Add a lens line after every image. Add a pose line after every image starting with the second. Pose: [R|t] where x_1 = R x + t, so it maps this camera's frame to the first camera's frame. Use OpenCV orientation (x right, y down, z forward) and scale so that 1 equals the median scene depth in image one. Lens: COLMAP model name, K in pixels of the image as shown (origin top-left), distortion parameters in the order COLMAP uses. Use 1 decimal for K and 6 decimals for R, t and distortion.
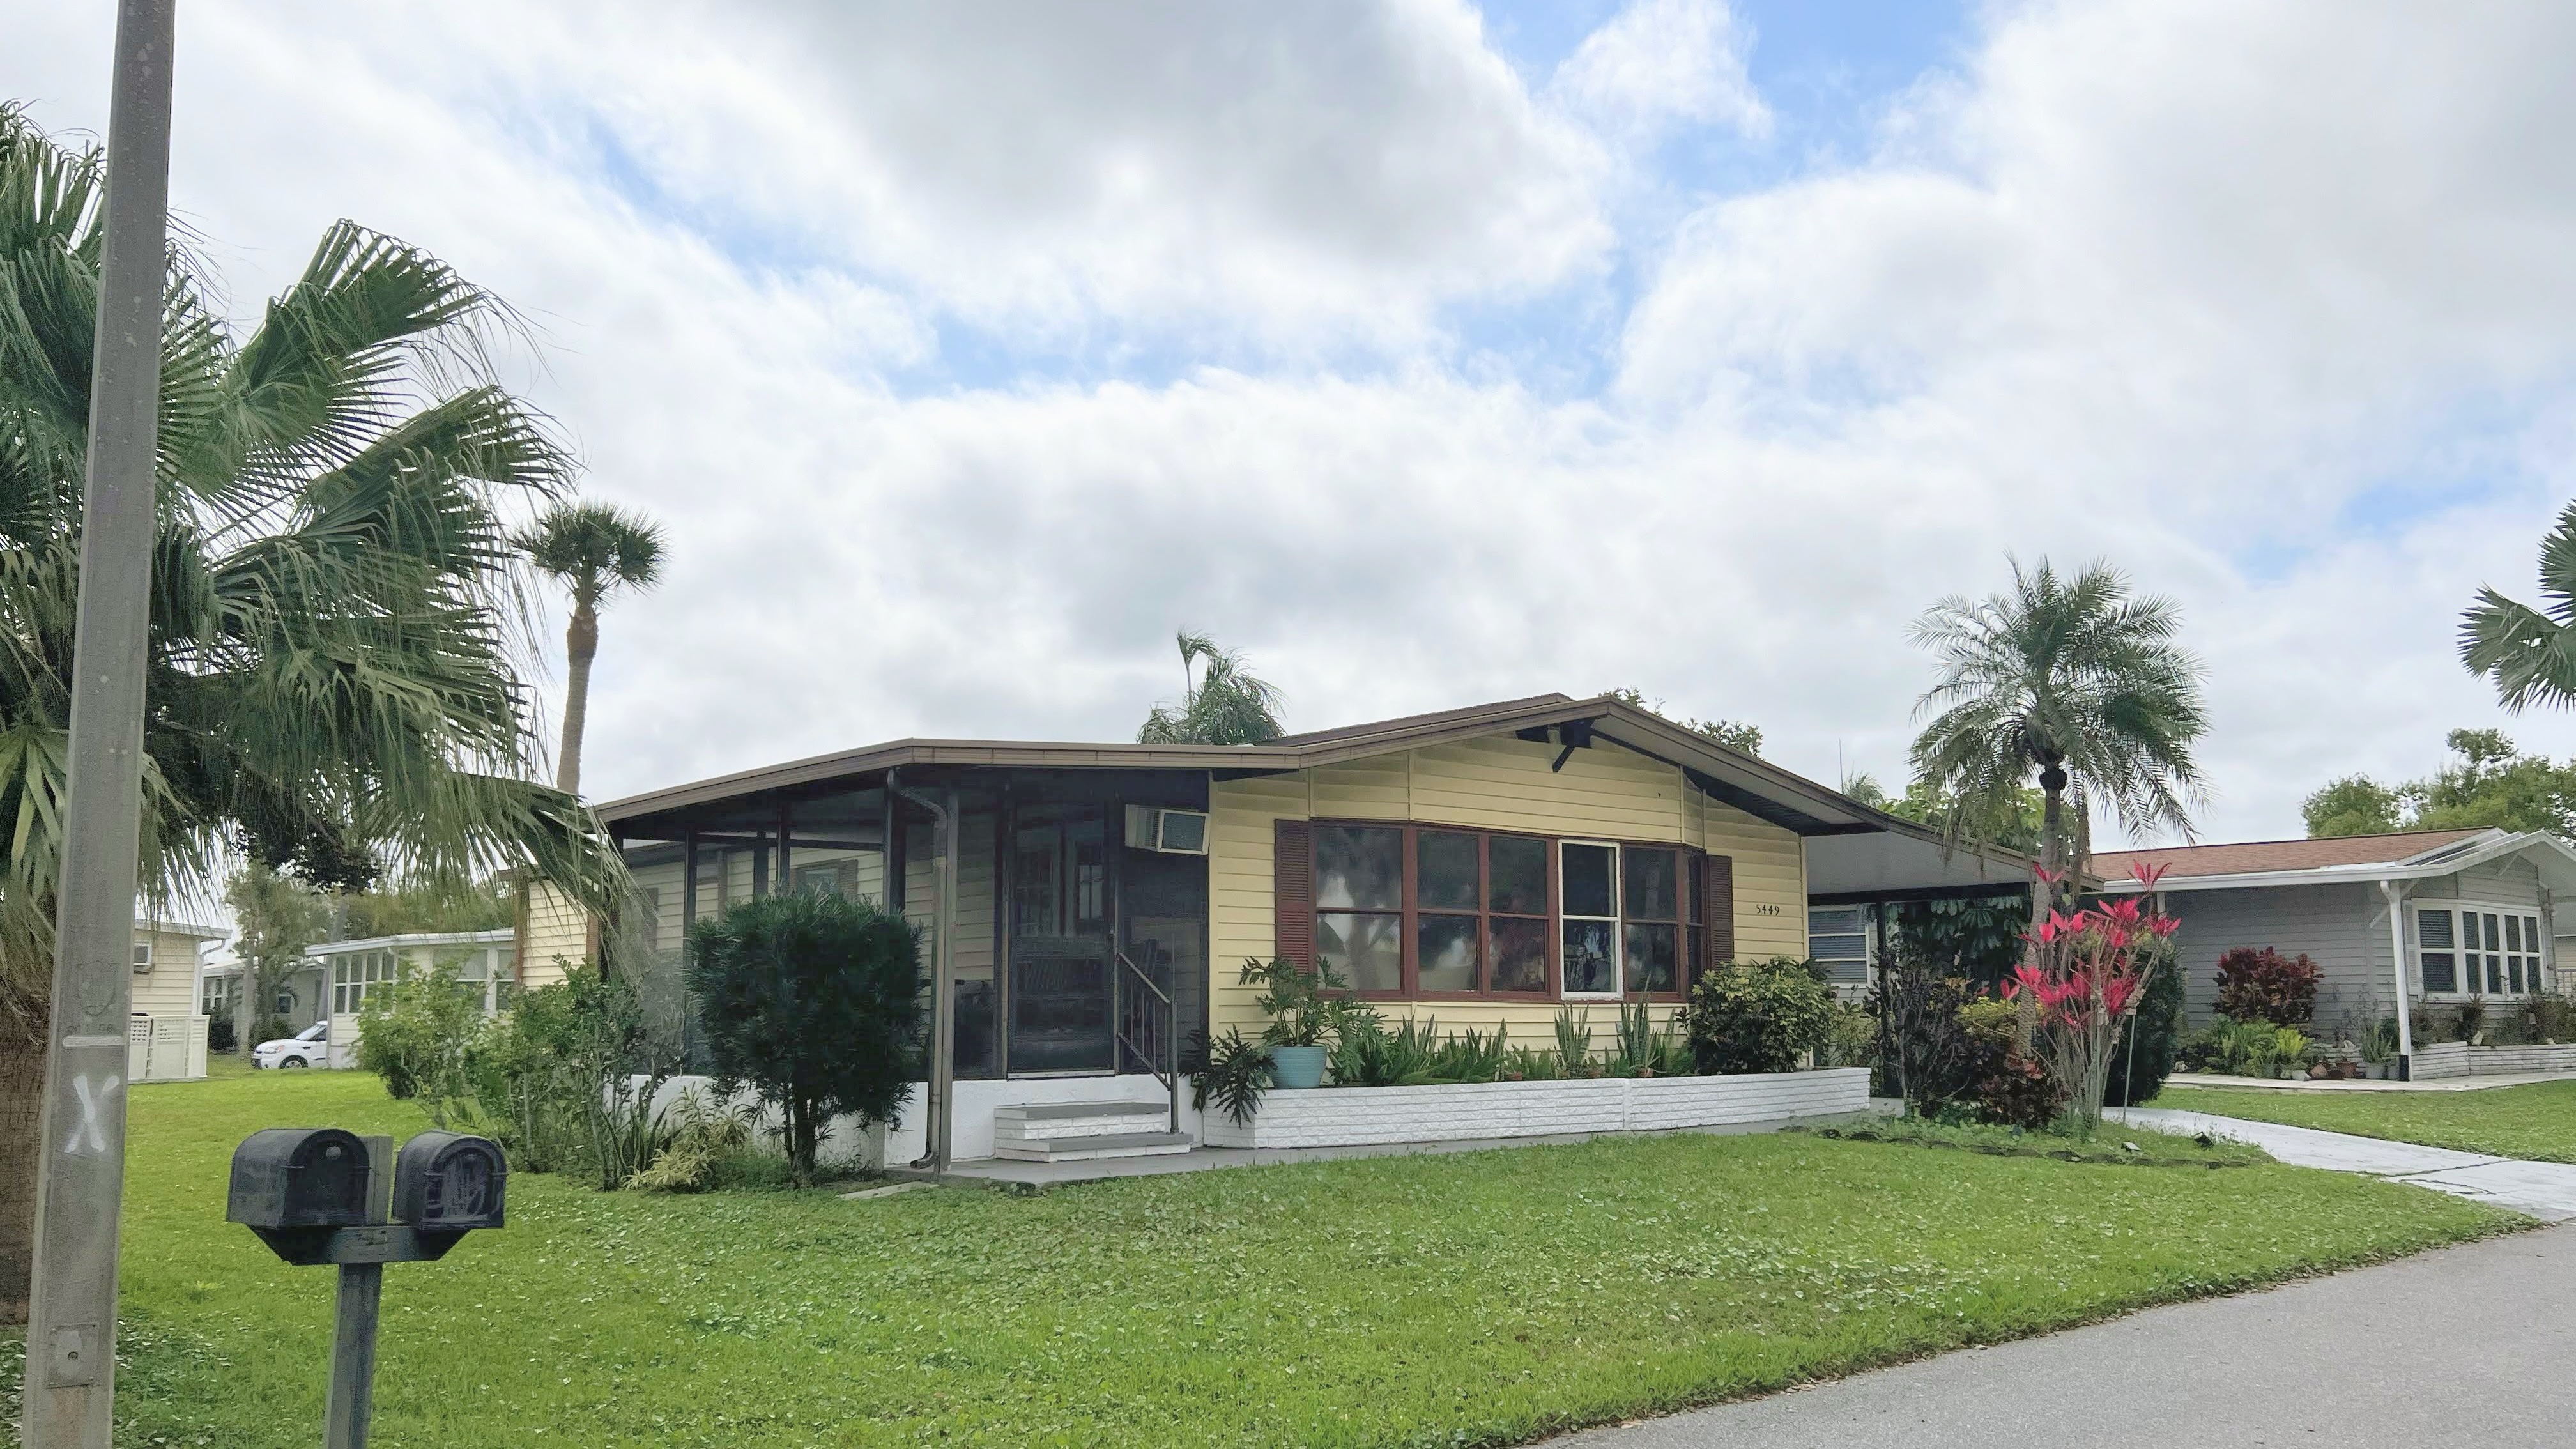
lens RADIAL K [[1929.3, 0, 1180.6], [0, 1929.3, 730.5], [0, 0, 1]] dist [0.030576, 0.001253]
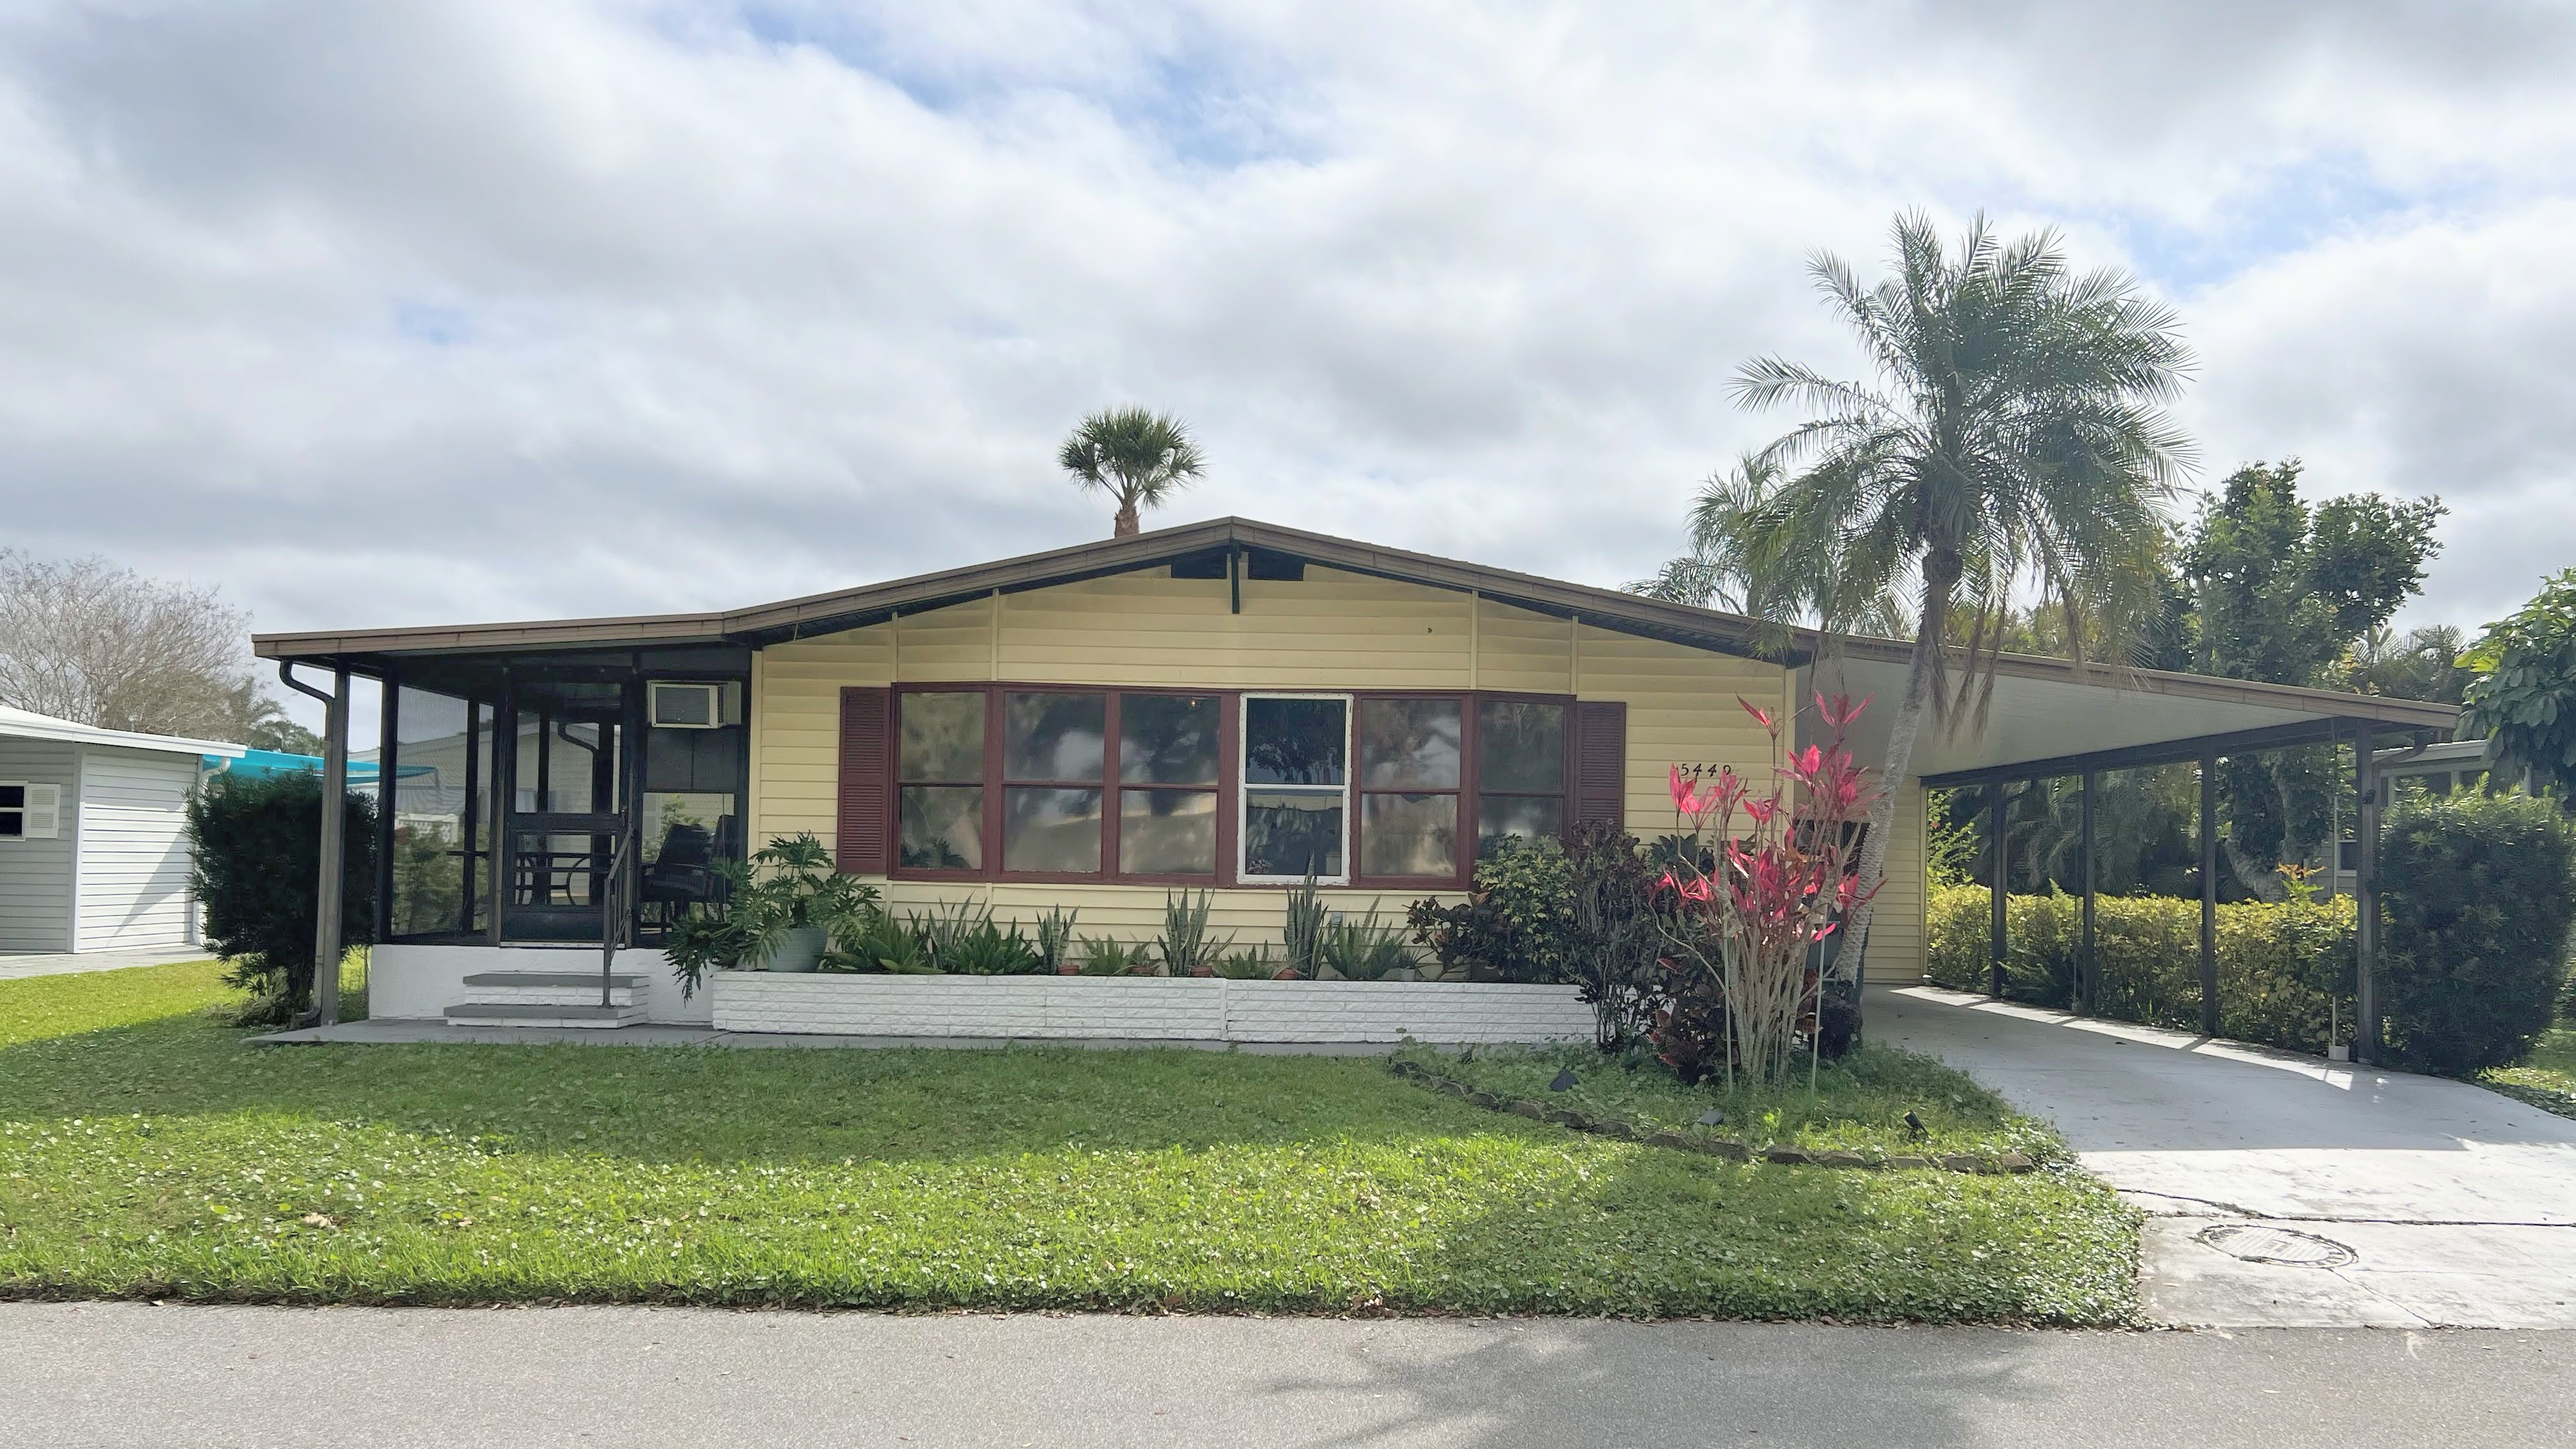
lens RADIAL K [[1874.1, 0, 1288.0], [0, 1874.1, 724.5], [0, 0, 1]] dist [0.000588, 0.000203]
pose [[0.799190, -0.029909, -0.600334, 0.744030], [0.069597, 0.996648, 0.042997, 0.038483], [0.597036, -0.076144, 0.798593, 0.384415]]
